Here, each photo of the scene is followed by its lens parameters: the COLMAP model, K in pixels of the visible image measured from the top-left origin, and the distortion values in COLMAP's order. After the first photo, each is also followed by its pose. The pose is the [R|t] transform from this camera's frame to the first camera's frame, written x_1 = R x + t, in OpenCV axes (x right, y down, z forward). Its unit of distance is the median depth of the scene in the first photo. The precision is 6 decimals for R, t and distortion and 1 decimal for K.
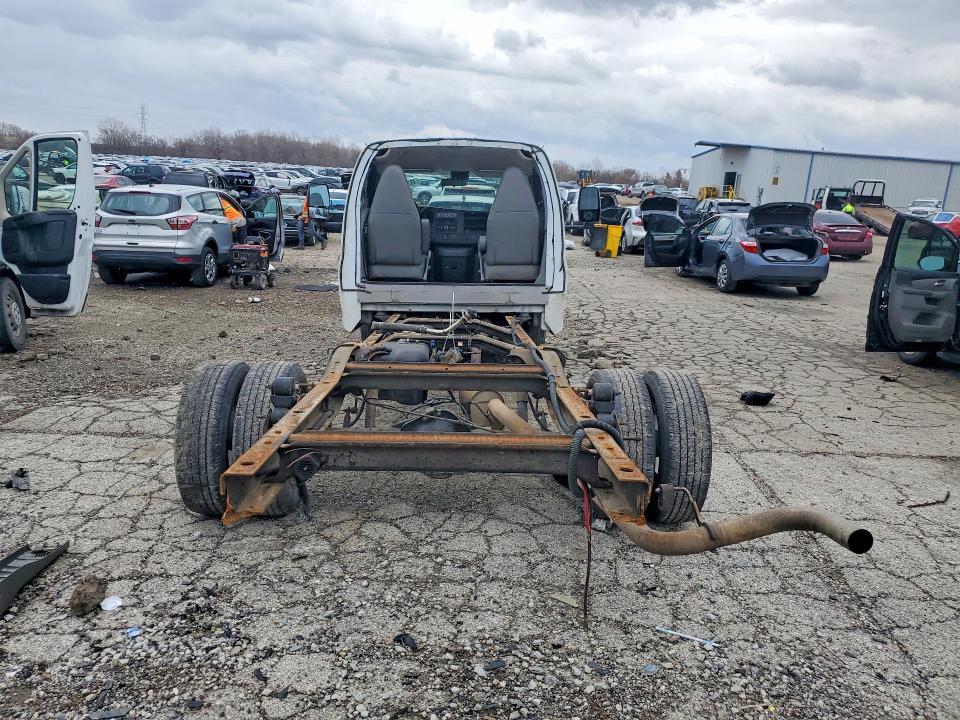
lens RADIAL K [[769.1, 0, 480.0], [0, 769.1, 360.0], [0, 0, 1]] dist [0.009877, 0.004323]
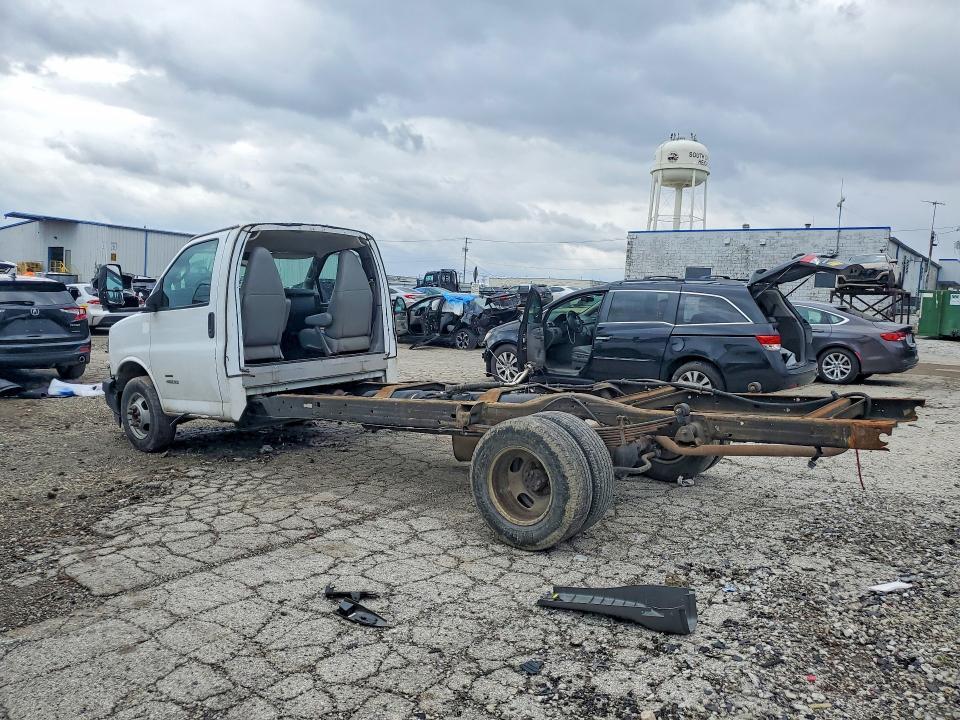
lens RADIAL K [[769.1, 0, 480.0], [0, 769.1, 360.0], [0, 0, 1]] dist [0.009877, 0.004323]
pose [[0.595804, -0.094194, 0.797587, -0.739671], [0.168742, 0.985613, -0.009652, -0.049836], [-0.785203, 0.140338, 0.603127, 0.188843]]
